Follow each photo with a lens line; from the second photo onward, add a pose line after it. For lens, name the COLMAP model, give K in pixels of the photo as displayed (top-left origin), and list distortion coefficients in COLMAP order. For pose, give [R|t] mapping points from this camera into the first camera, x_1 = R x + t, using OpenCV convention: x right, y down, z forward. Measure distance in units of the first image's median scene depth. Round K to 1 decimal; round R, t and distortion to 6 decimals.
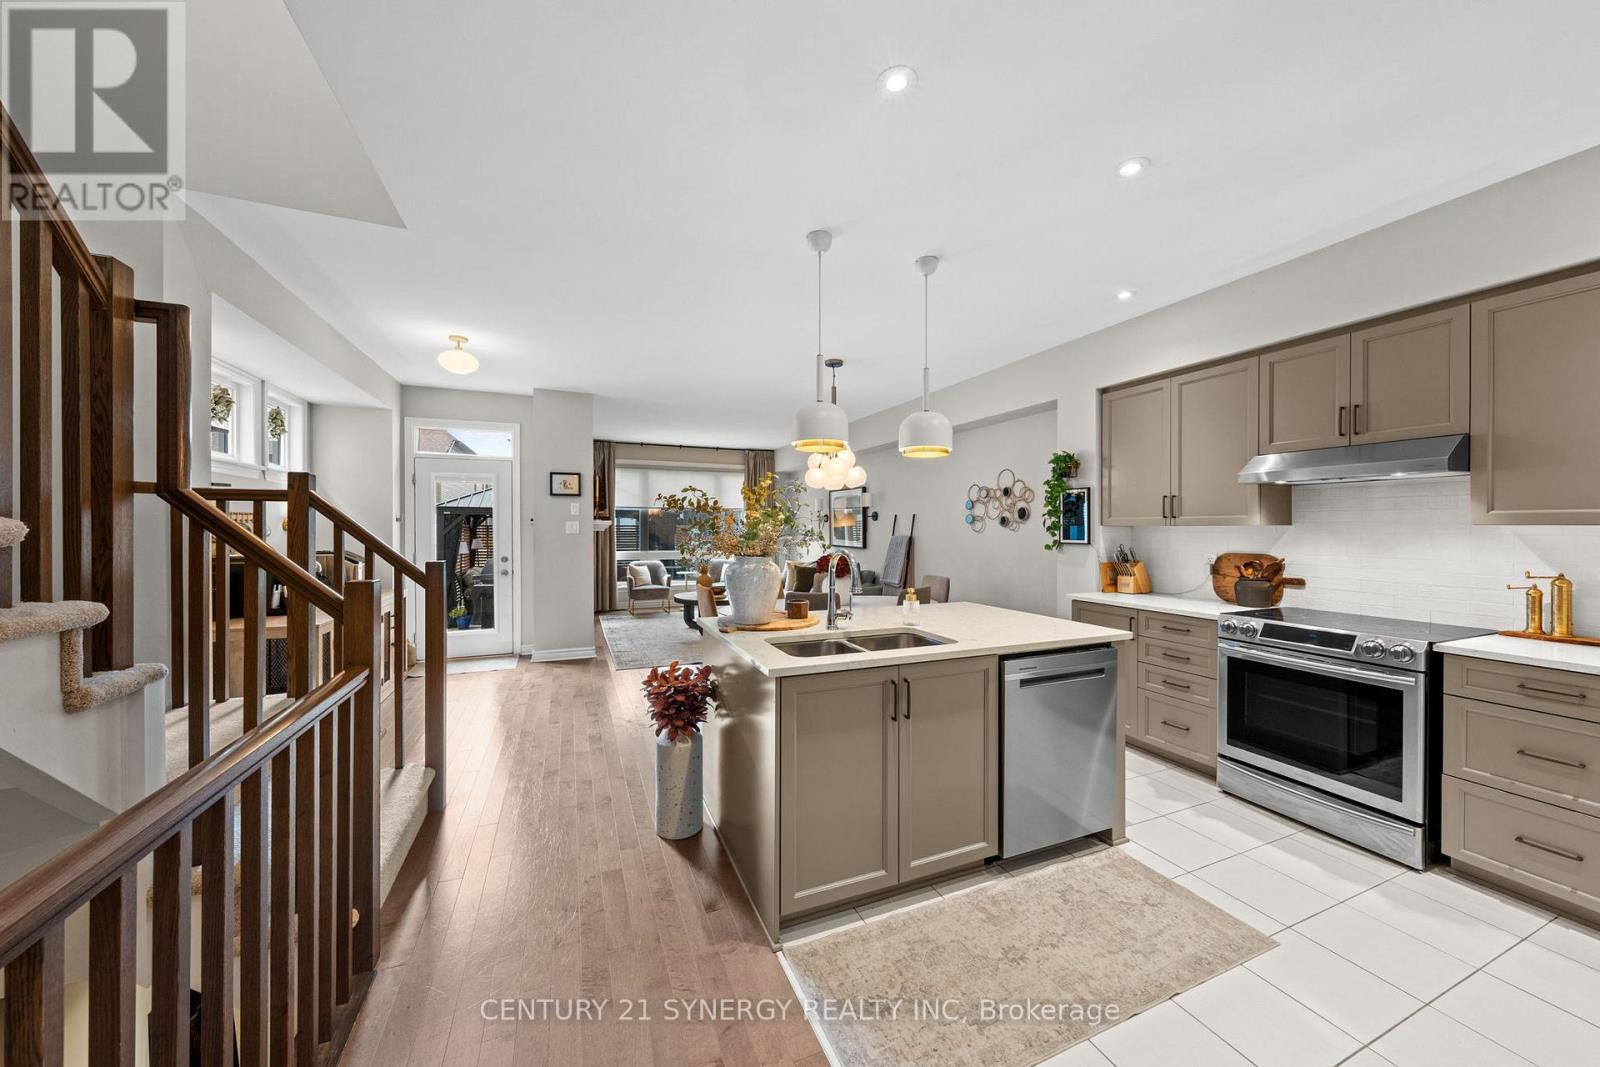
lens RADIAL K [[551.3, 0, 805.0], [0, 551.3, 529.6], [0, 0, 1]] dist [-0.001307, -0.000084]
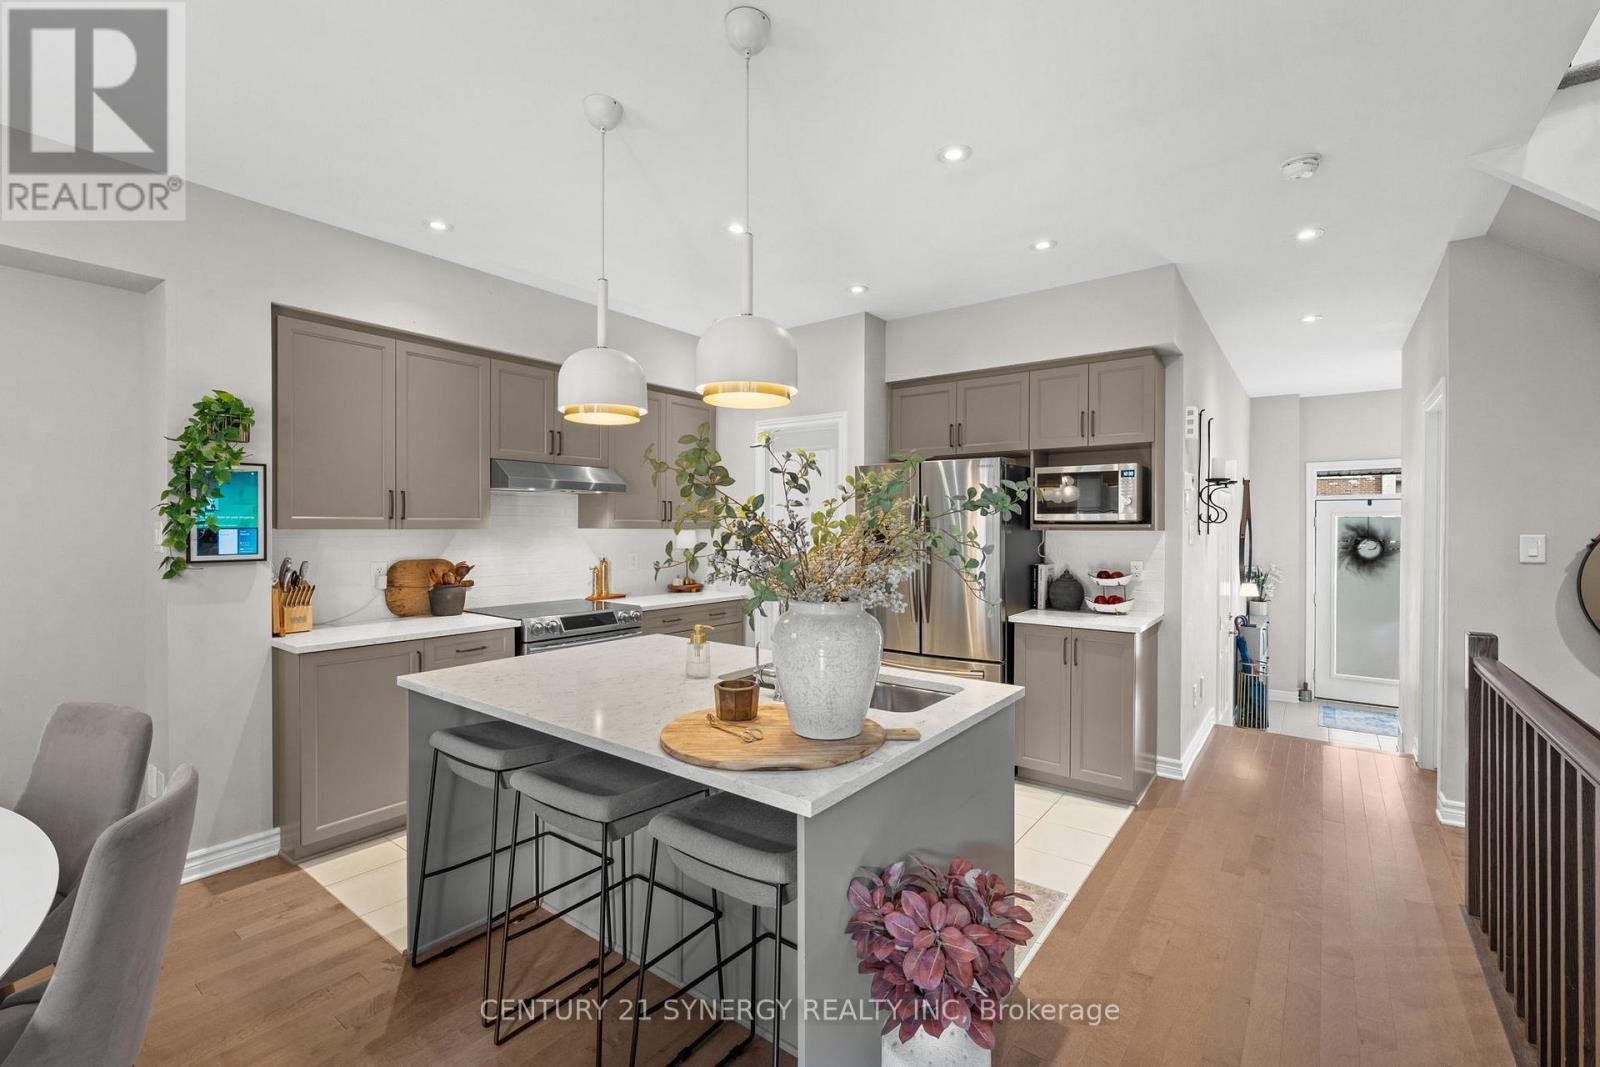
lens RADIAL K [[685.4, 0, 796.5], [0, 685.4, 528.1], [0, 0, 1]] dist [-0.002096, -0.000137]
pose [[-0.488005, -0.006824, 0.872814, -0.524946], [0.000245, 0.999968, 0.007955, -0.018175], [-0.872841, 0.004096, -0.487988, 1.117510]]
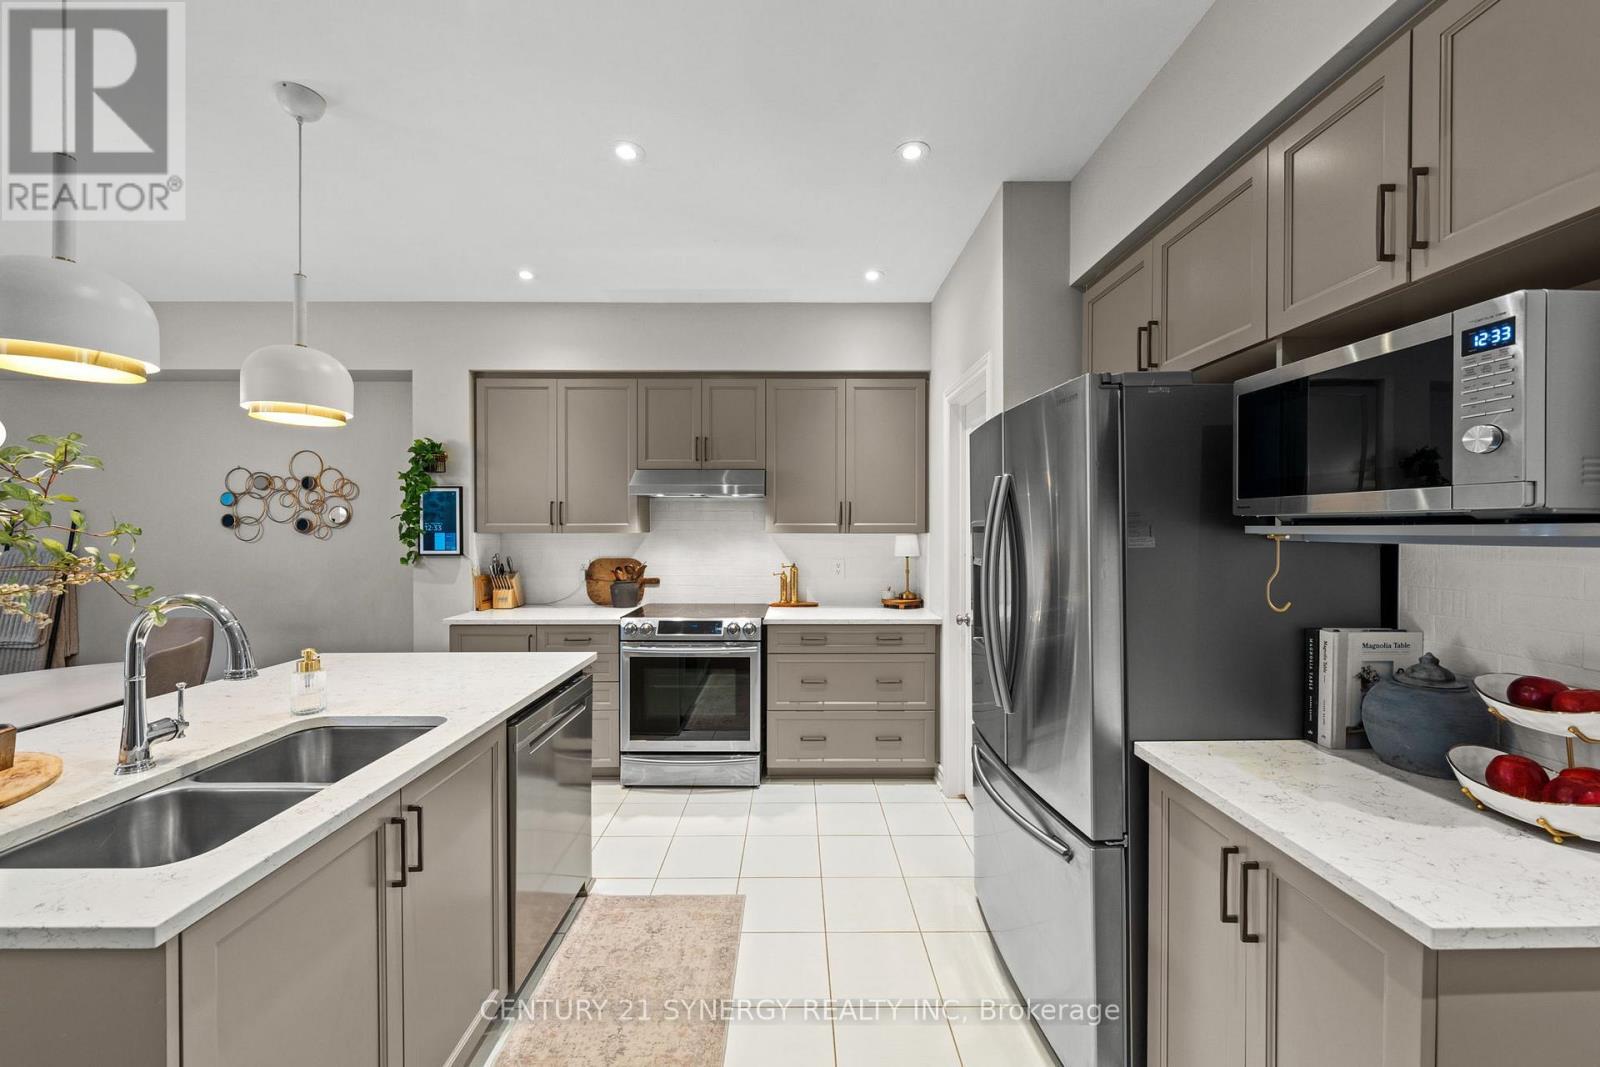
lens RADIAL K [[601.3, 0, 799.0], [0, 601.3, 529.8], [0, 0, 1]] dist [-0.003274, 0.000582]
pose [[0.387821, -0.003425, 0.921728, -0.157379], [0.004340, 0.999989, 0.001890, -0.014352], [-0.921724, 0.003267, 0.387831, 0.235767]]
